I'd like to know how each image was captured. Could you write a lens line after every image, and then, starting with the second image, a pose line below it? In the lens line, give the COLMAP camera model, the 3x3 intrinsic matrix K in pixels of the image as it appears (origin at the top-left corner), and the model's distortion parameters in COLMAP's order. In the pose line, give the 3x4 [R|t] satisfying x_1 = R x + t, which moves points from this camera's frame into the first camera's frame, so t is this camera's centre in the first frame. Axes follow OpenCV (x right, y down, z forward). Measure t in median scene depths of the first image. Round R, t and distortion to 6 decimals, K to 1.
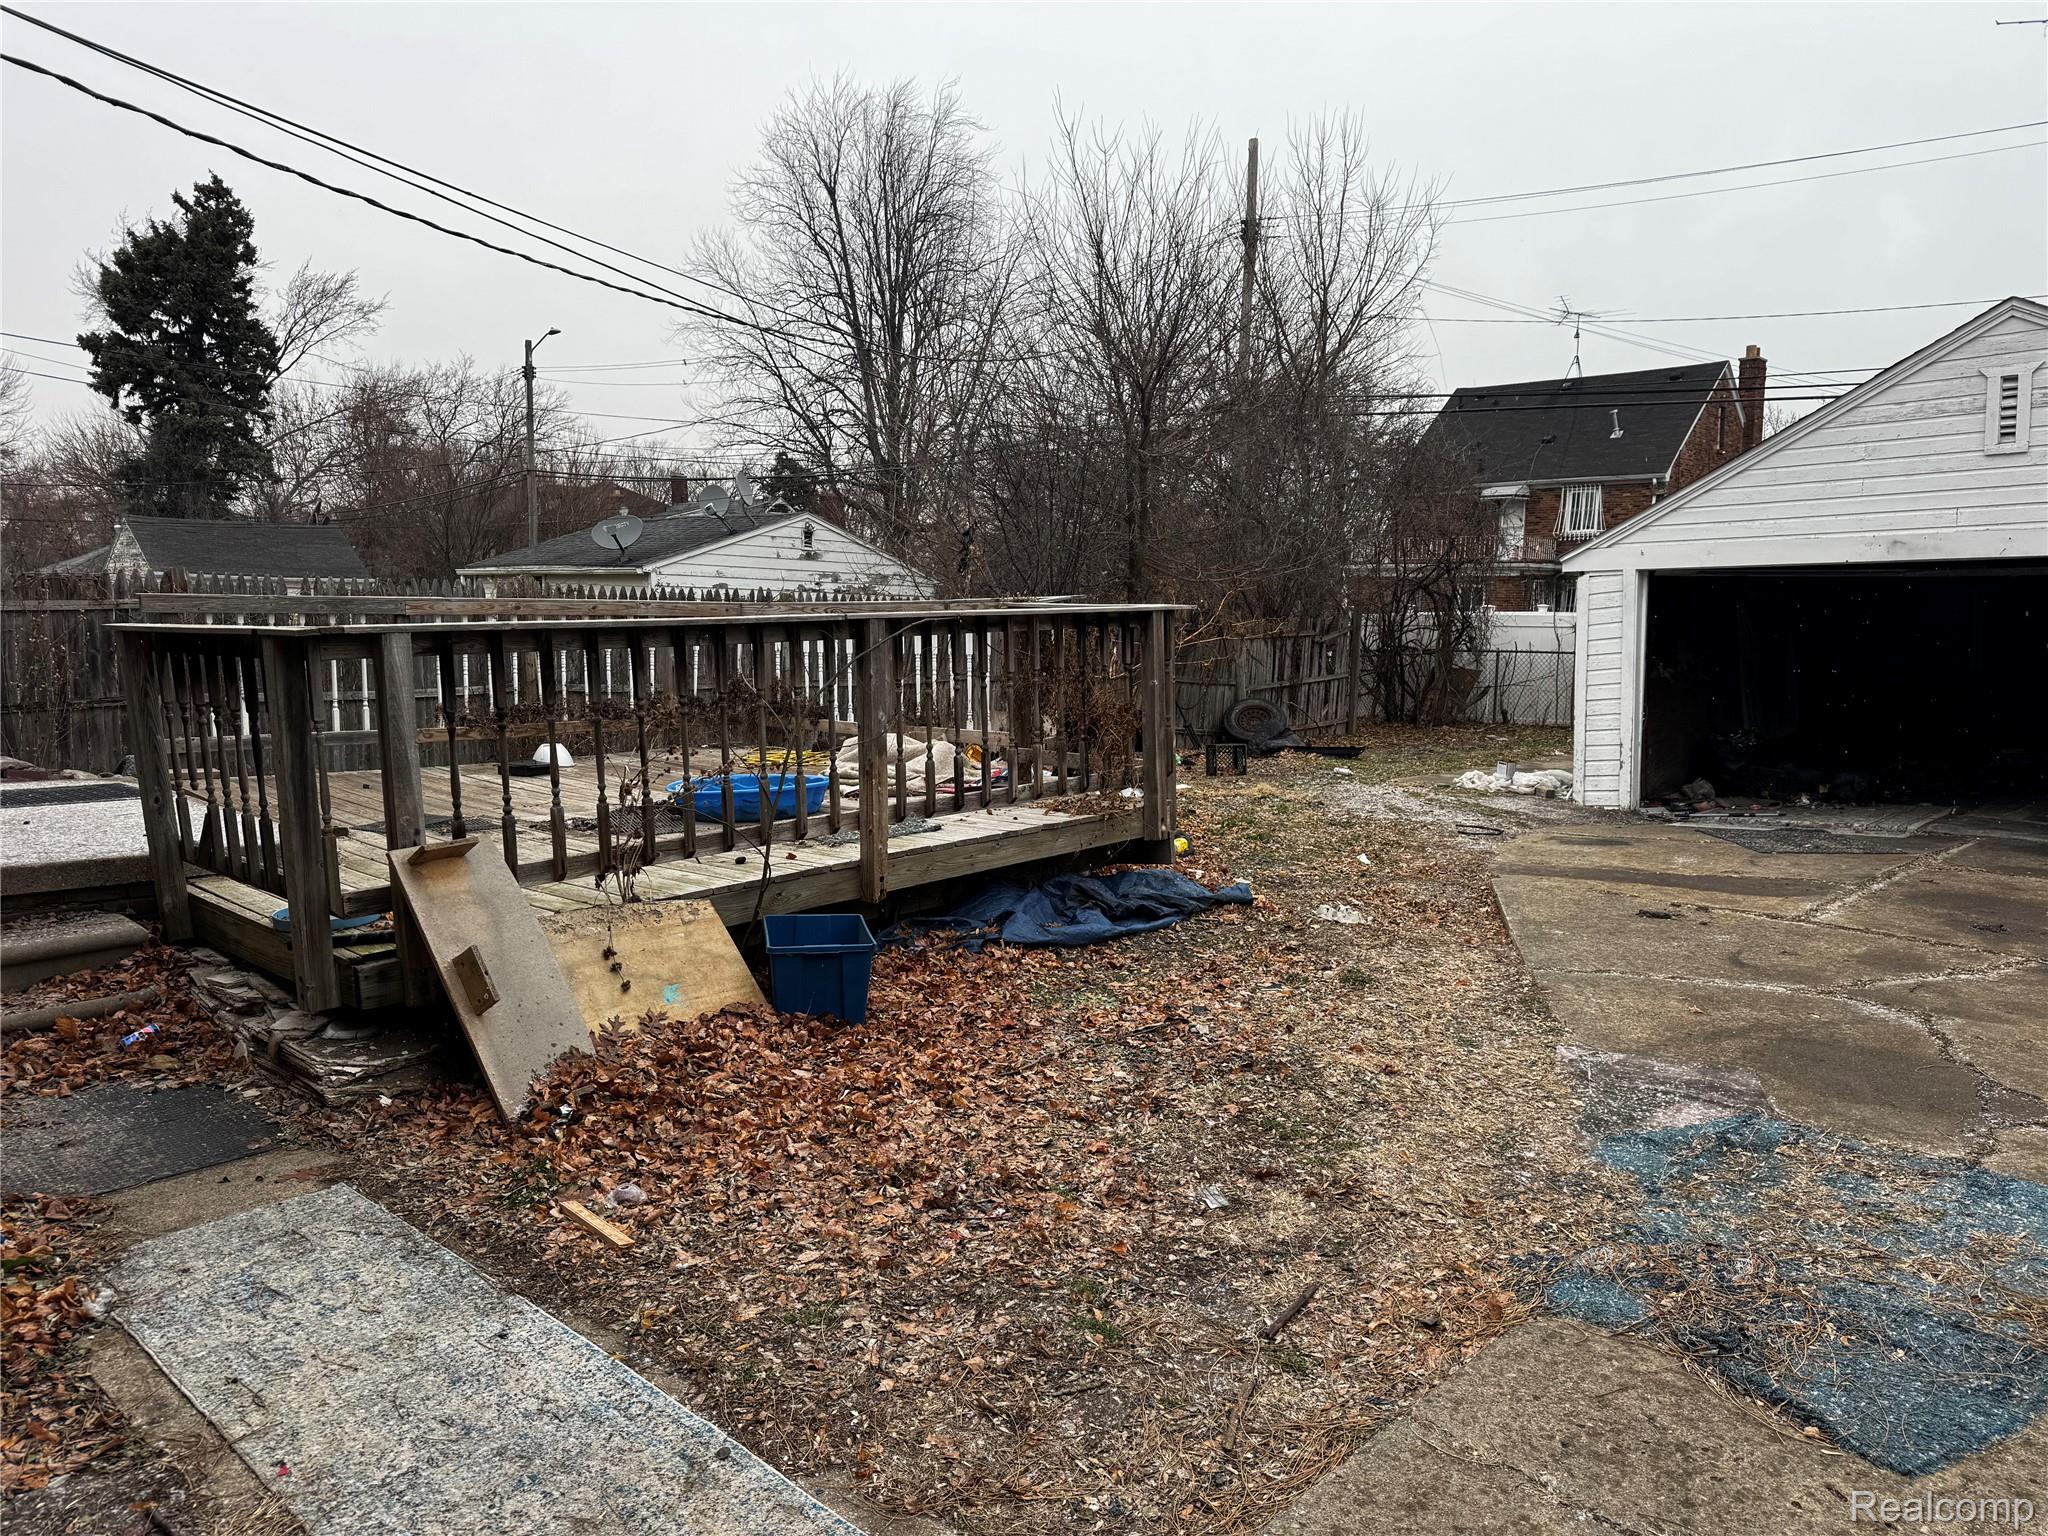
lens RADIAL K [[1440.5, 0, 1024.0], [0, 1440.5, 768.0], [0, 0, 1]] dist [0.043592, -0.053330]
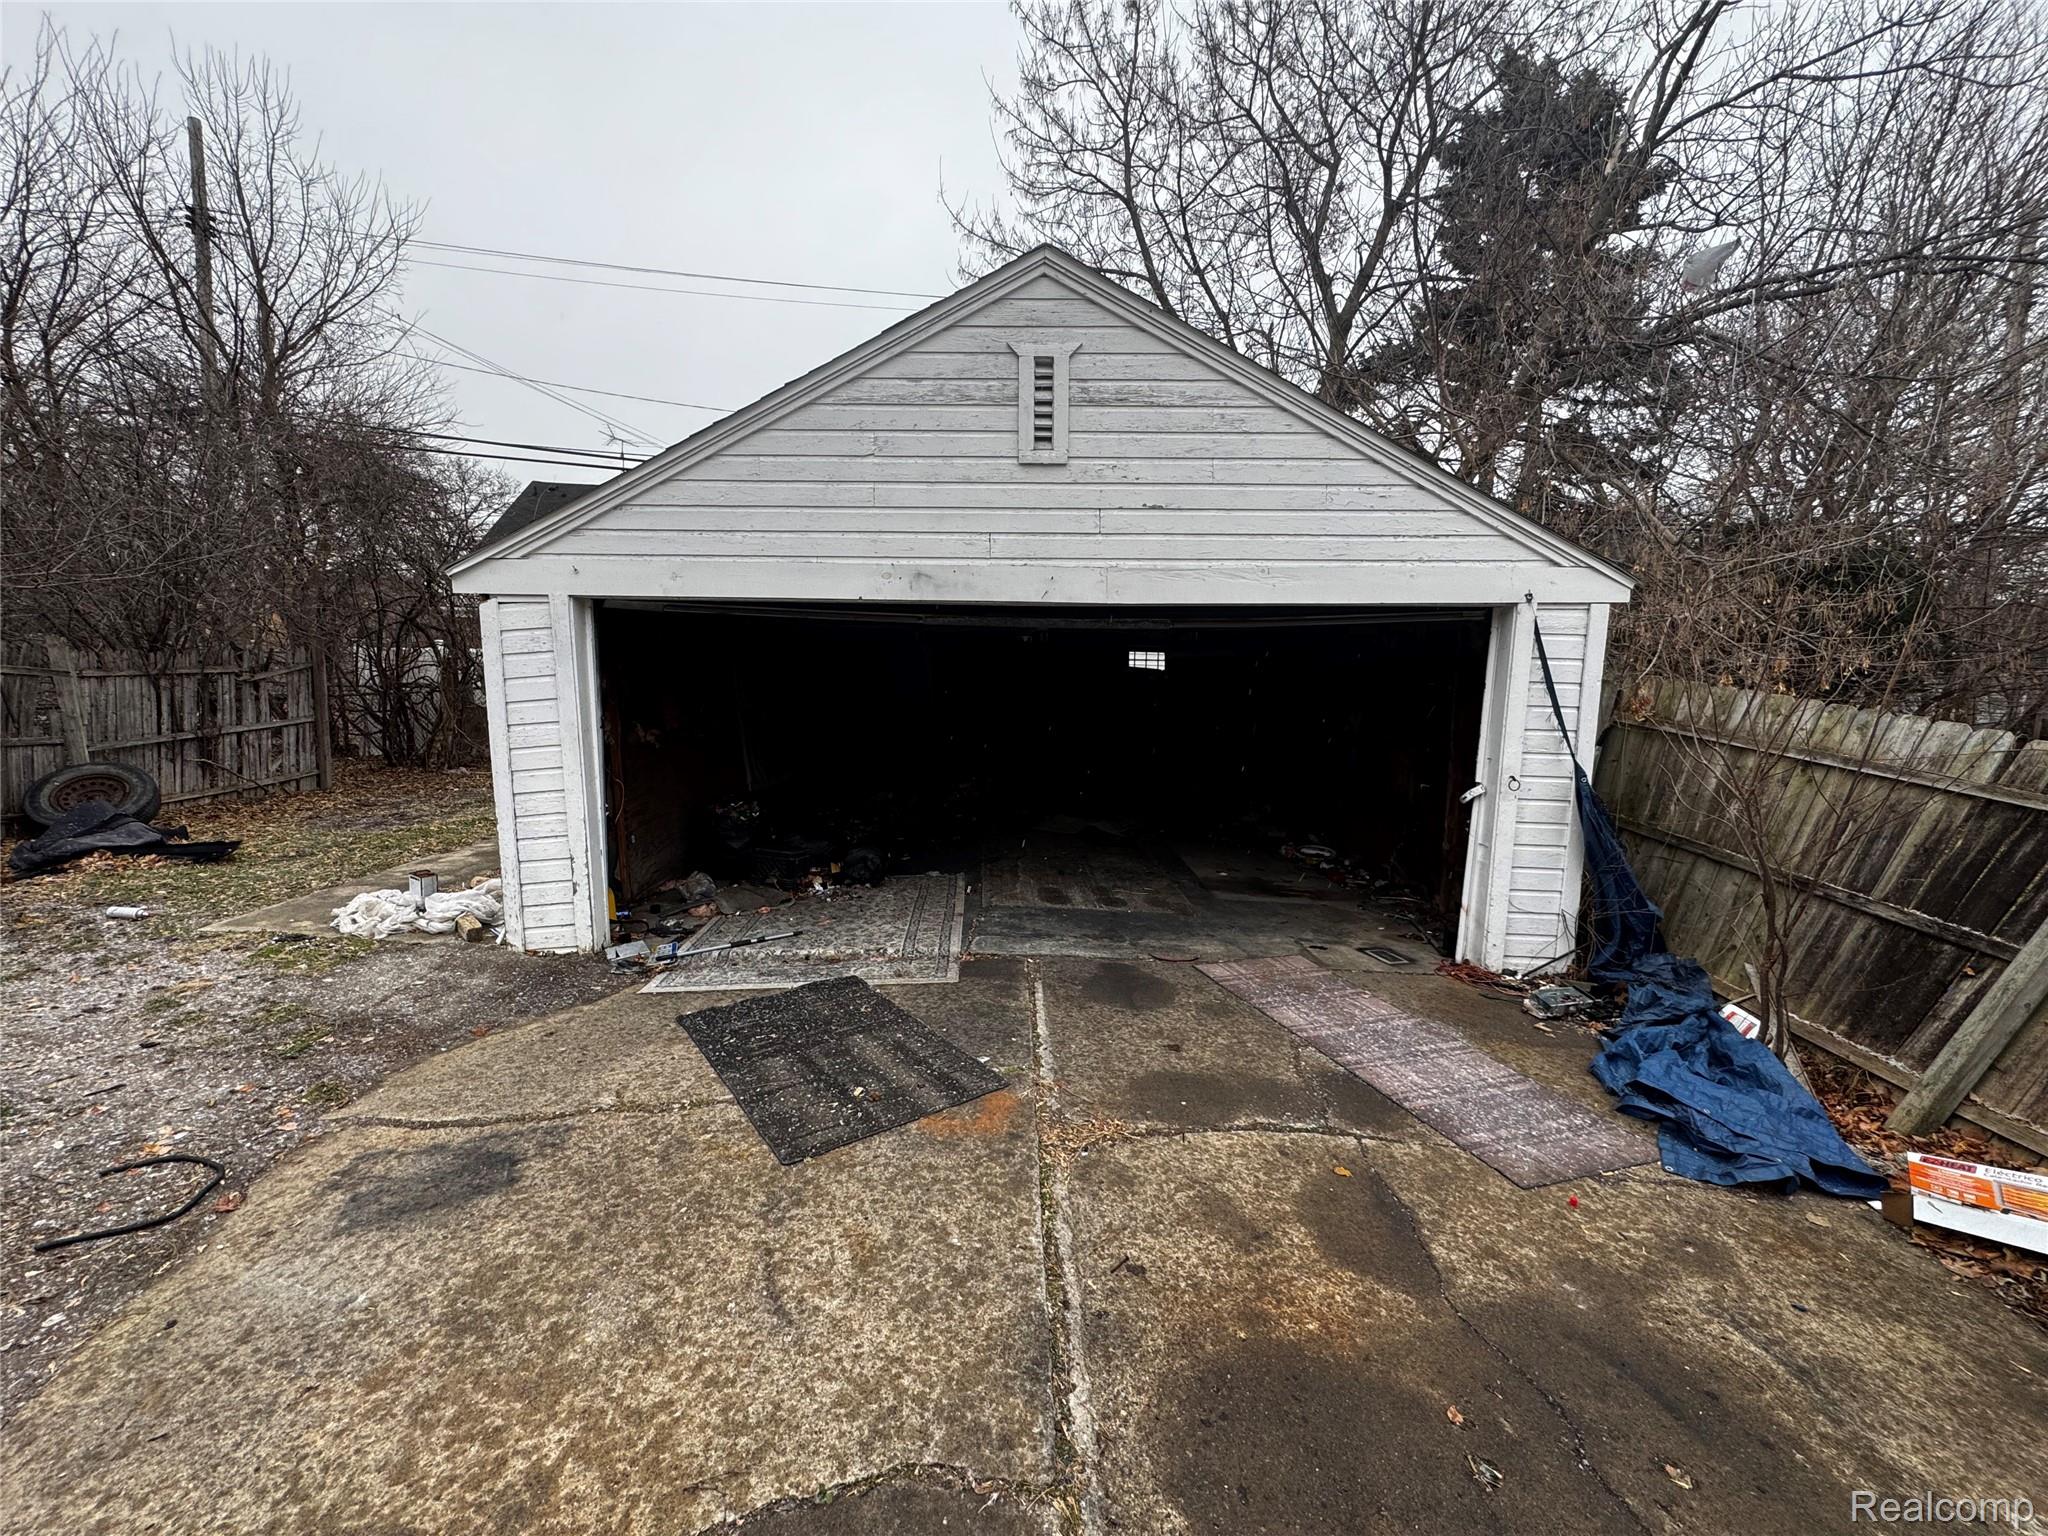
lens RADIAL K [[809.5, 0, 1024.0], [0, 809.5, 768.0], [0, 0, 1]] dist [0.000565, -0.000654]
pose [[0.708208, -0.074396, 0.702073, 0.303404], [0.048348, 0.997209, 0.056900, -0.069877], [-0.704346, -0.006353, 0.709828, 0.593347]]
